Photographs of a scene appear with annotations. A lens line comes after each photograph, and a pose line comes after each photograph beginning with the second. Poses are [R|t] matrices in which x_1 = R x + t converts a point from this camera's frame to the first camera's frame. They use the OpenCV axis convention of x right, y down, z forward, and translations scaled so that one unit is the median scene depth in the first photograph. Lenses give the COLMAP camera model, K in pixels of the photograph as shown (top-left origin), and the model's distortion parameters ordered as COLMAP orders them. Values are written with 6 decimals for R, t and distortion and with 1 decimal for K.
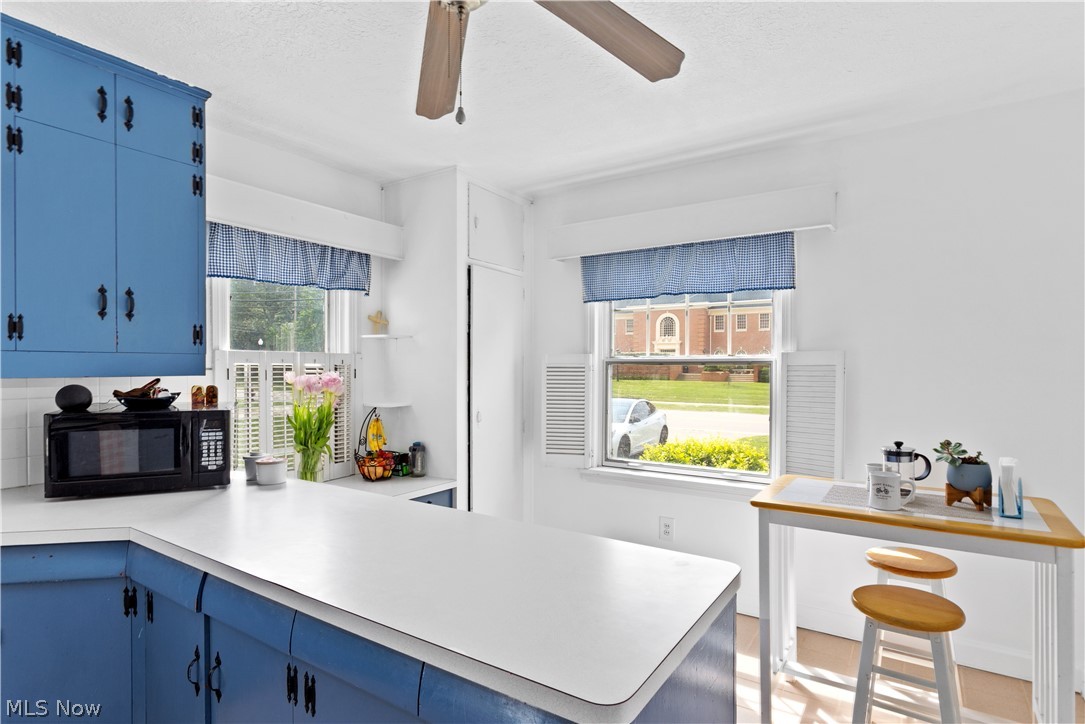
lens RADIAL K [[557.1, 0, 545.8], [0, 557.1, 369.5], [0, 0, 1]] dist [0.001948, 0.001072]
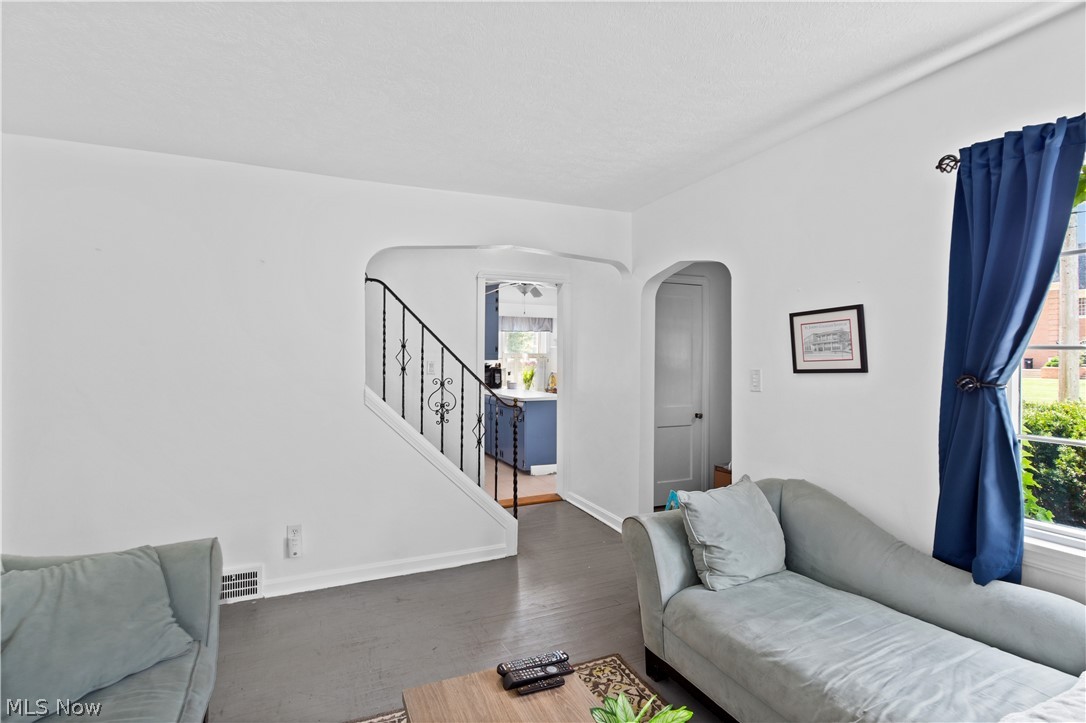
lens RADIAL K [[540.9, 0, 539.7], [0, 540.9, 360.3], [0, 0, 1]] dist [-0.001867, 0.000024]
pose [[0.842897, 0.003428, -0.538065, 1.093930], [-0.005703, 0.999980, -0.002563, 0.013763], [0.538045, 0.005229, 0.842900, -1.321780]]
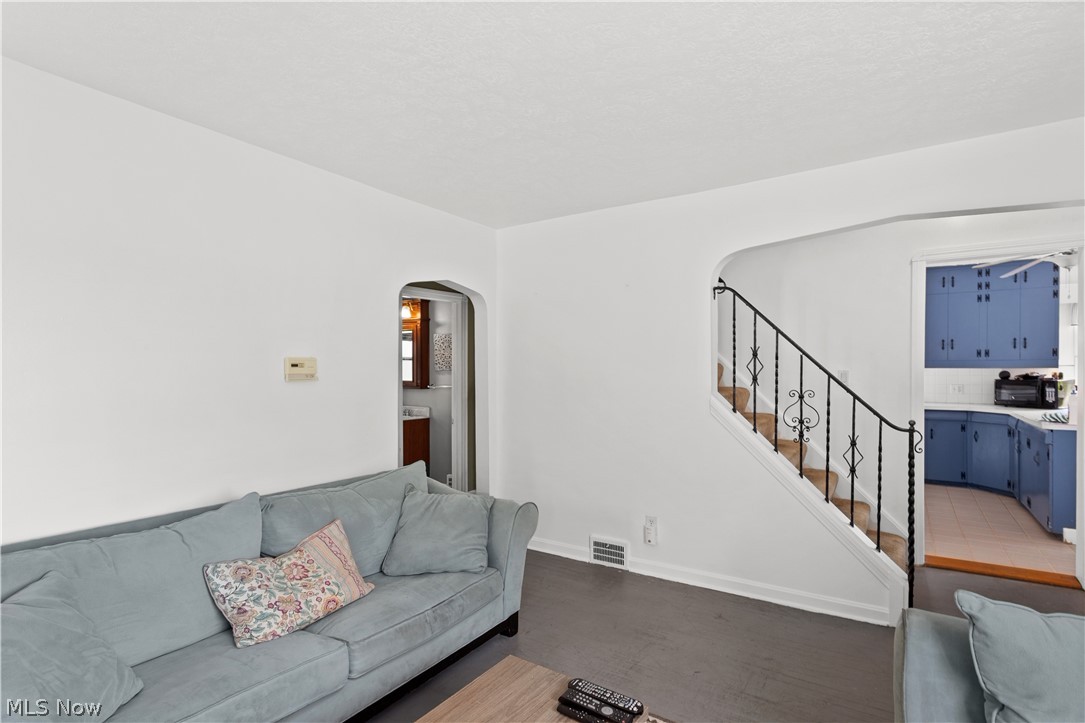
lens RADIAL K [[531.2, 0, 542.8], [0, 531.2, 371.8], [0, 0, 1]] dist [-0.004677, -0.000422]
pose [[-0.006931, 0.007661, -0.999947, 1.281414], [-0.002149, 0.999968, 0.007676, 0.010016], [0.999974, 0.002202, -0.006915, -0.940054]]
